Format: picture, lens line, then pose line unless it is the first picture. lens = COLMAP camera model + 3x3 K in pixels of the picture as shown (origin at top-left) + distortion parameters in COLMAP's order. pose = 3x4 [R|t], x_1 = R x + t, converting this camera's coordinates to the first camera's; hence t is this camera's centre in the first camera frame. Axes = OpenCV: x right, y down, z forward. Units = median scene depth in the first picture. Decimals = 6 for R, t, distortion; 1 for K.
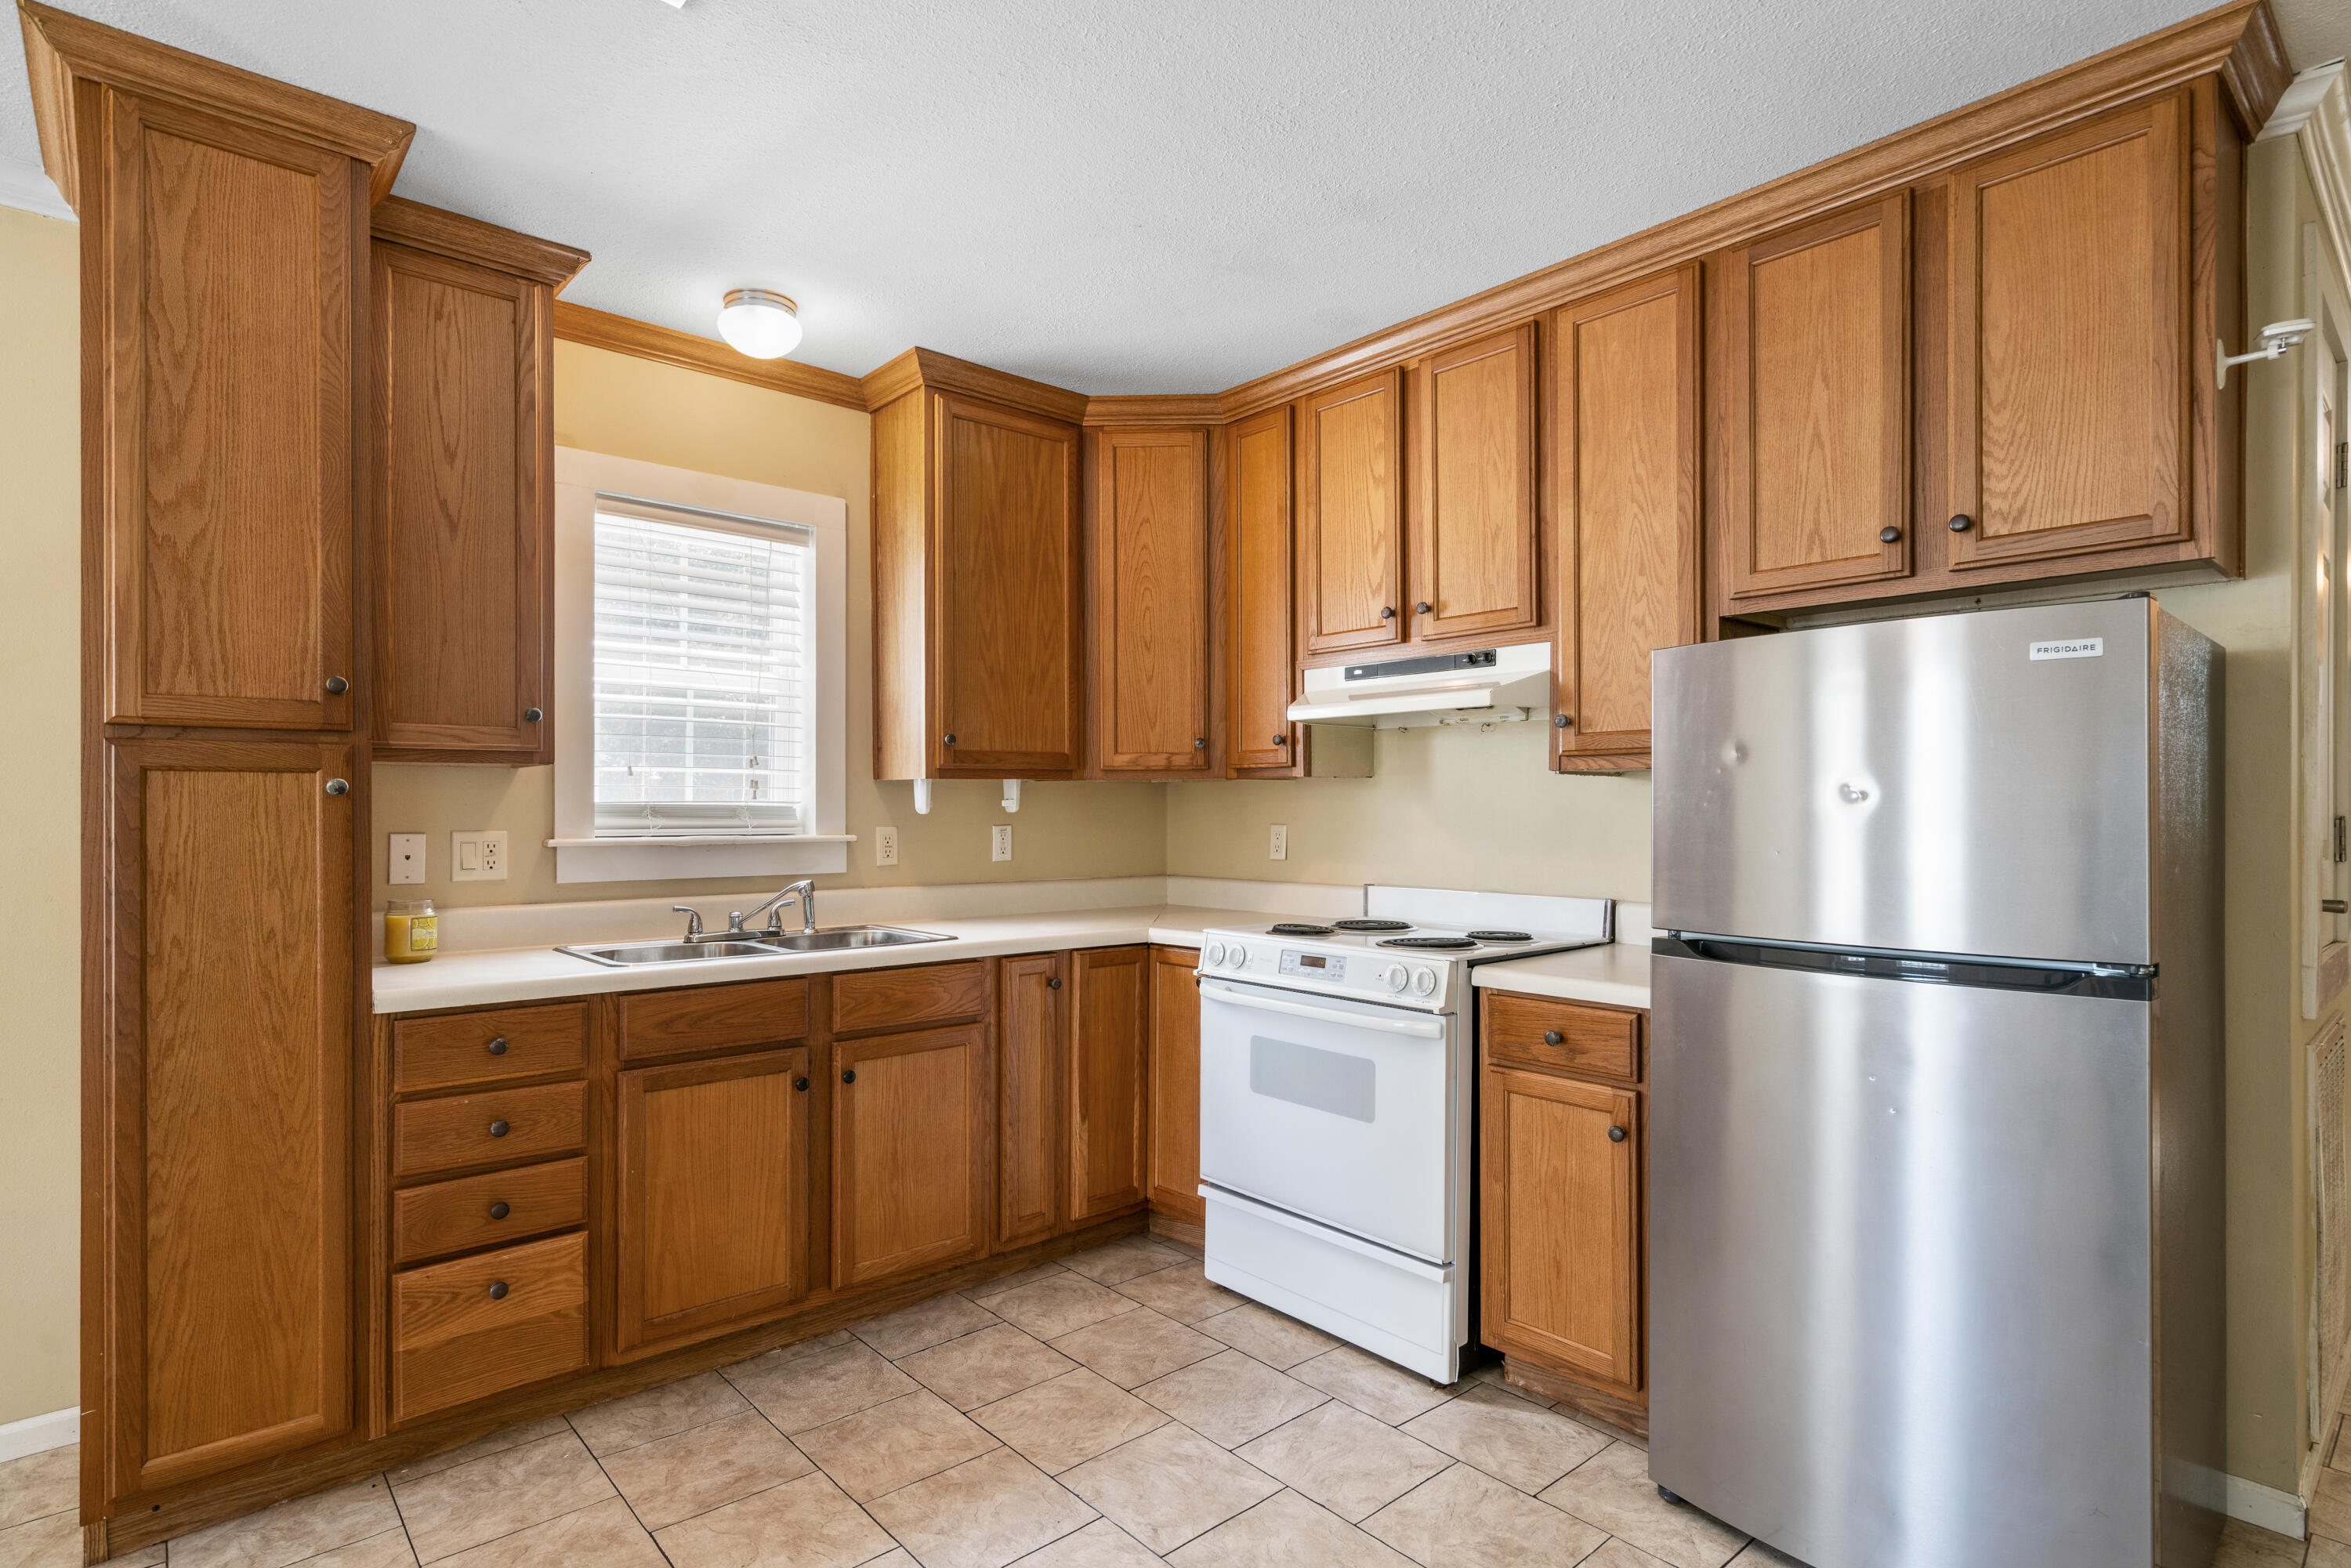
lens RADIAL K [[1182.9, 0, 1174.9], [0, 1182.9, 803.5], [0, 0, 1]] dist [0.000360, 0.000650]
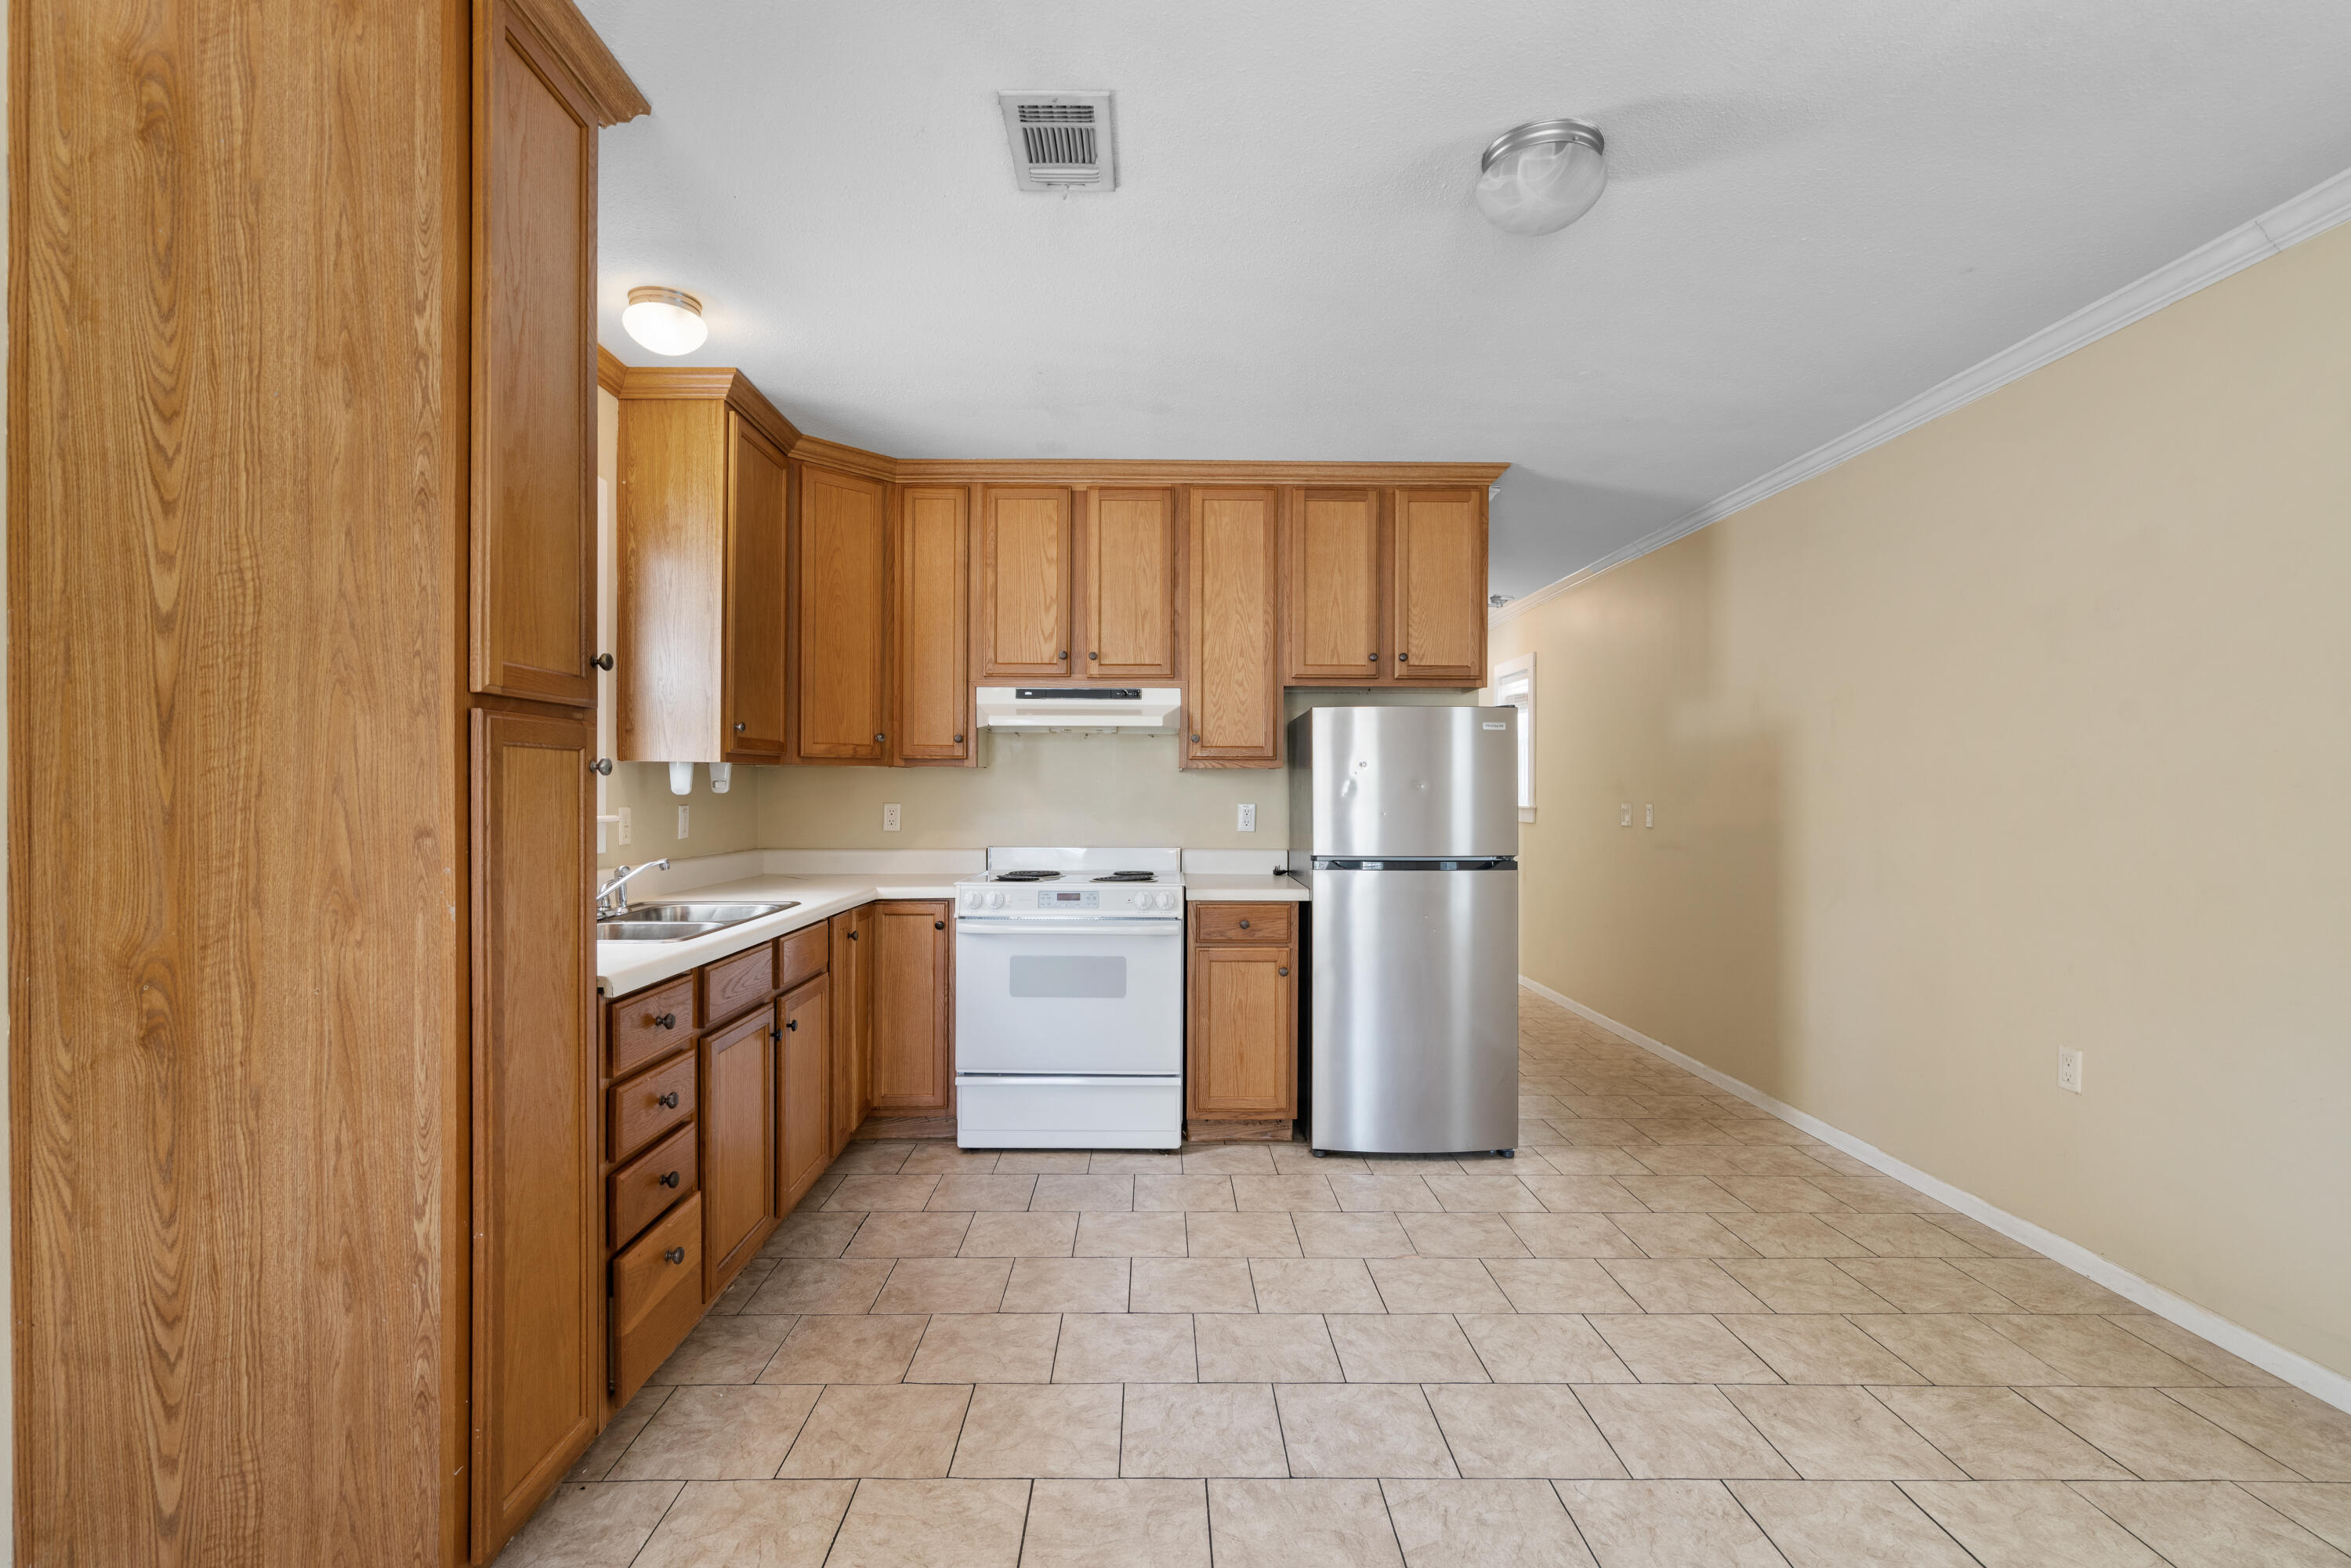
lens RADIAL K [[1069.6, 0, 1169.4], [0, 1069.6, 789.4], [0, 0, 1]] dist [-0.002235, 0.000266]
pose [[0.651517, 0.004145, 0.758622, -0.811797], [-0.006549, 0.999979, 0.000161, 0.001512], [-0.758605, -0.005073, 0.651531, 0.055836]]
